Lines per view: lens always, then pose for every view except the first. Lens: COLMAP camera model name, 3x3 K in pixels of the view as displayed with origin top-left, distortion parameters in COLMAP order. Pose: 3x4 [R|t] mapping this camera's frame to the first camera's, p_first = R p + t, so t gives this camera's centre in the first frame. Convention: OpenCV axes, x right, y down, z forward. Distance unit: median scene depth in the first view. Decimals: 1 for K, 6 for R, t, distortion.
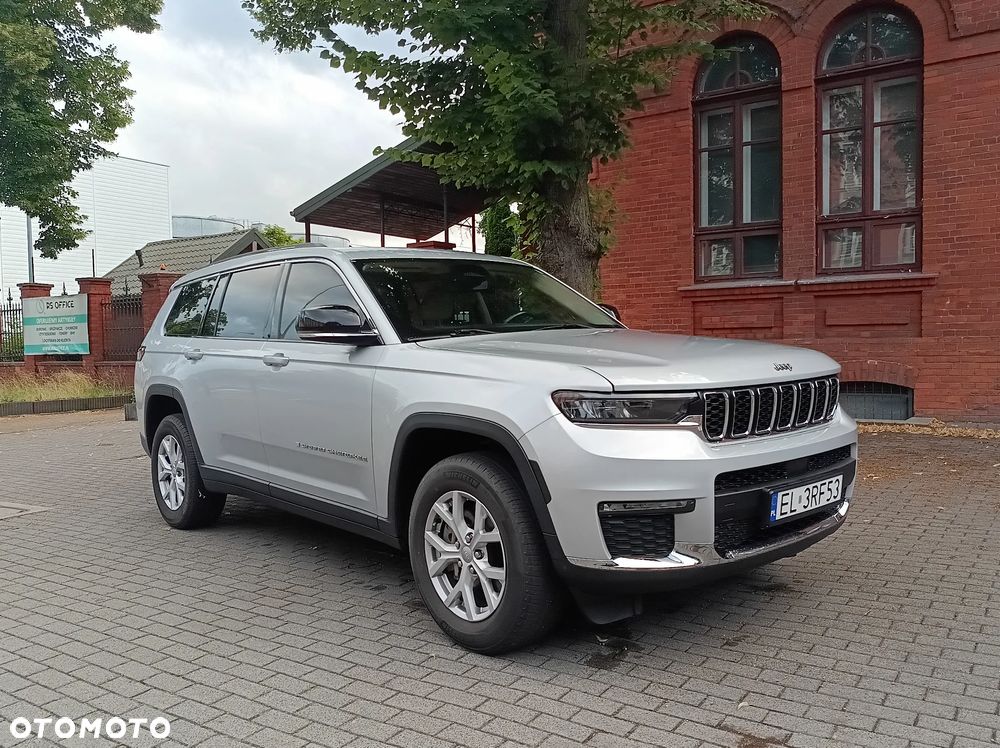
lens RADIAL K [[827.5, 0, 505.5], [0, 827.5, 374.3], [0, 0, 1]] dist [0.045003, -0.030718]
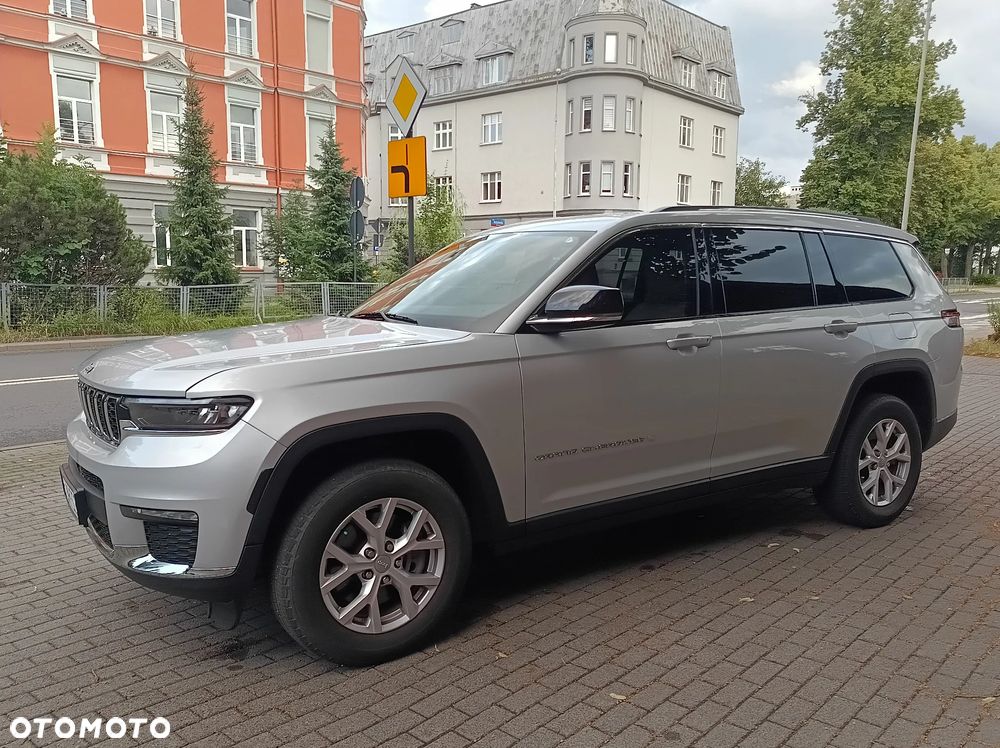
lens RADIAL K [[827.5, 0, 505.5], [0, 827.5, 374.3], [0, 0, 1]] dist [0.045003, -0.030718]
pose [[-0.140056, 0.144496, -0.979543, 1.044185], [-0.042200, 0.987524, 0.151707, -0.147922], [0.989244, 0.062584, -0.132211, 1.347487]]
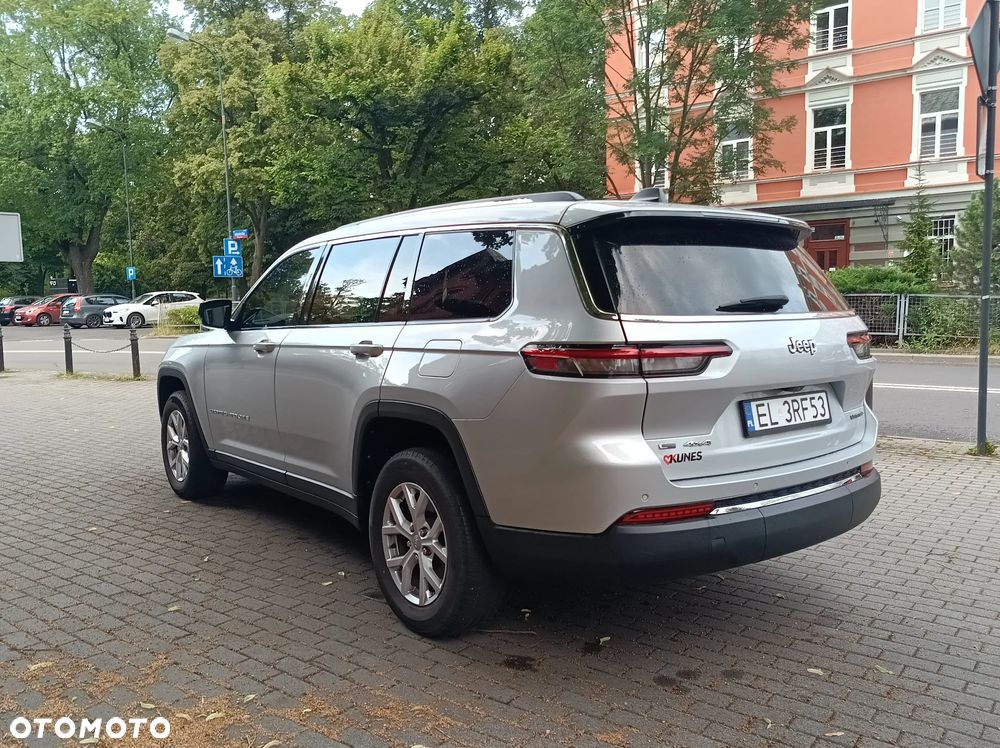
lens RADIAL K [[827.5, 0, 505.5], [0, 827.5, 374.3], [0, 0, 1]] dist [0.045003, -0.030718]
pose [[-0.997407, 0.036945, 0.061758, -0.363468], [0.044916, 0.990082, 0.133115, -0.147766], [-0.056228, 0.135544, -0.989175, 2.575620]]
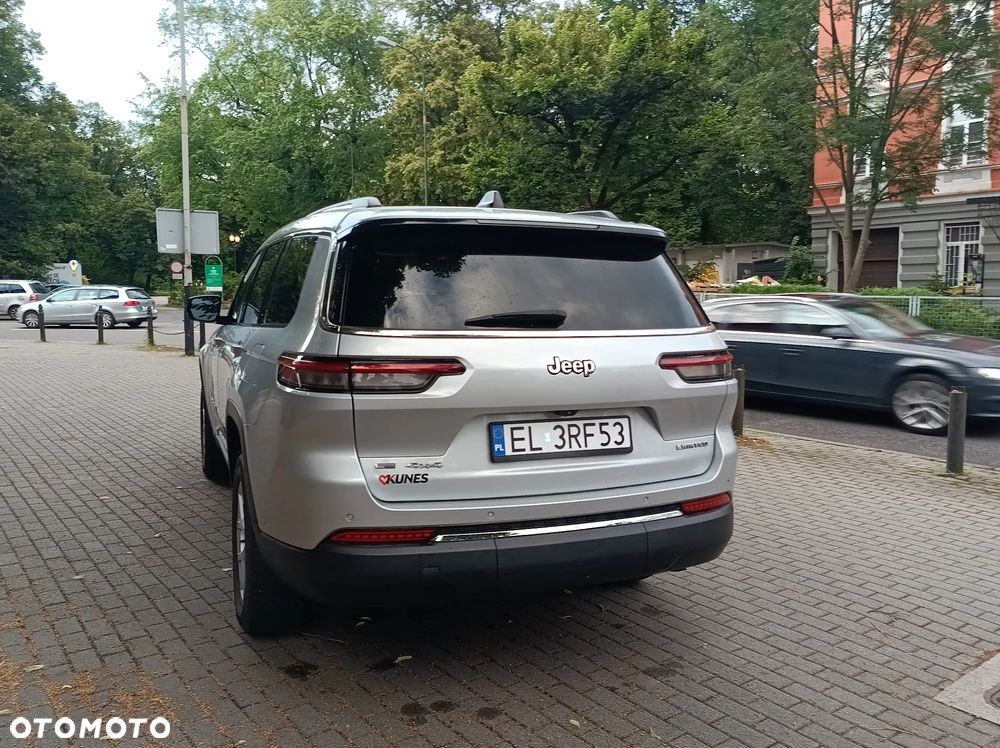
lens RADIAL K [[827.2, 0, 504.0], [0, 827.2, 374.2], [0, 0, 1]] dist [0.050674, -0.043458]
pose [[-0.945446, -0.010037, 0.325625, -0.764470], [0.034676, 0.990747, 0.131220, -0.146221], [-0.323929, 0.135353, -0.936349, 2.469656]]
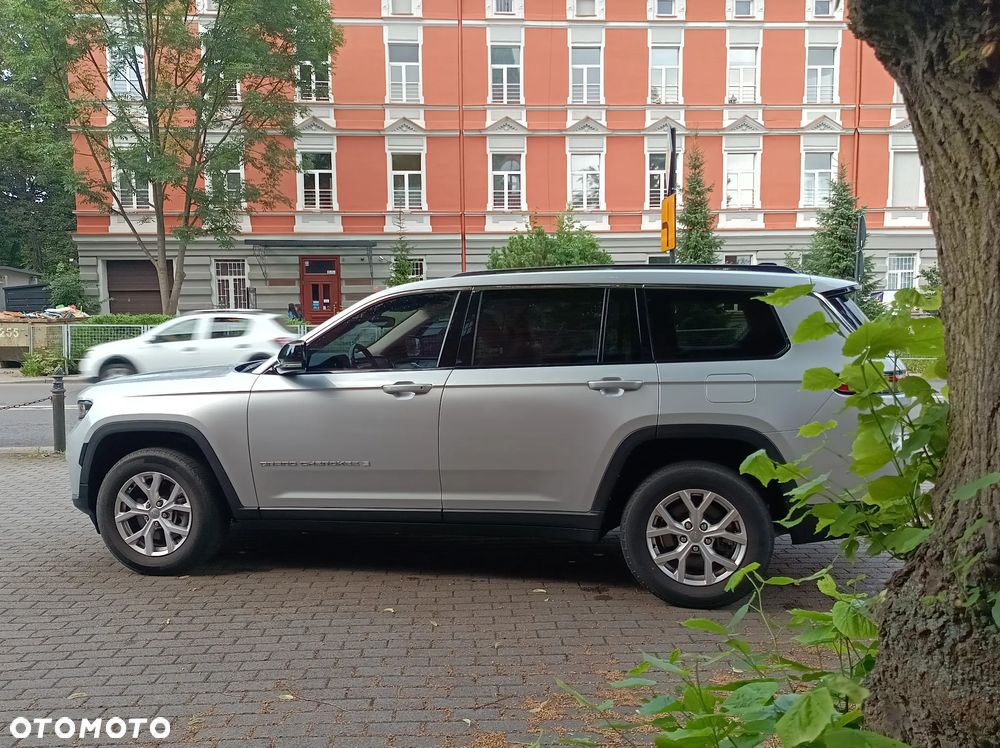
lens RADIAL K [[827.5, 0, 505.5], [0, 827.5, 374.3], [0, 0, 1]] dist [0.045003, -0.030718]
pose [[-0.797272, 0.074281, -0.599032, 0.634717], [0.002660, 0.992822, 0.119571, -0.204949], [0.603614, 0.093737, -0.791747, 2.437341]]
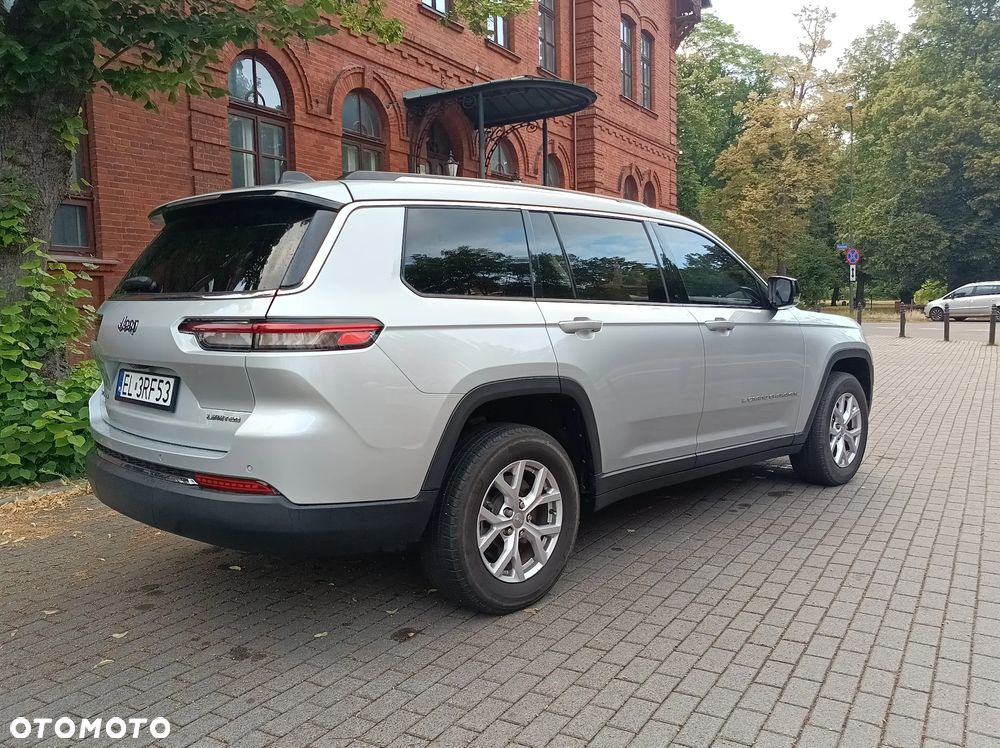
lens RADIAL K [[827.5, 0, 505.5], [0, 827.5, 374.3], [0, 0, 1]] dist [0.045003, -0.030718]
pose [[-0.062922, -0.059276, 0.996257, -1.423238], [0.059083, 0.996263, 0.063008, -0.040734], [-0.996268, 0.062827, -0.059184, 1.480891]]
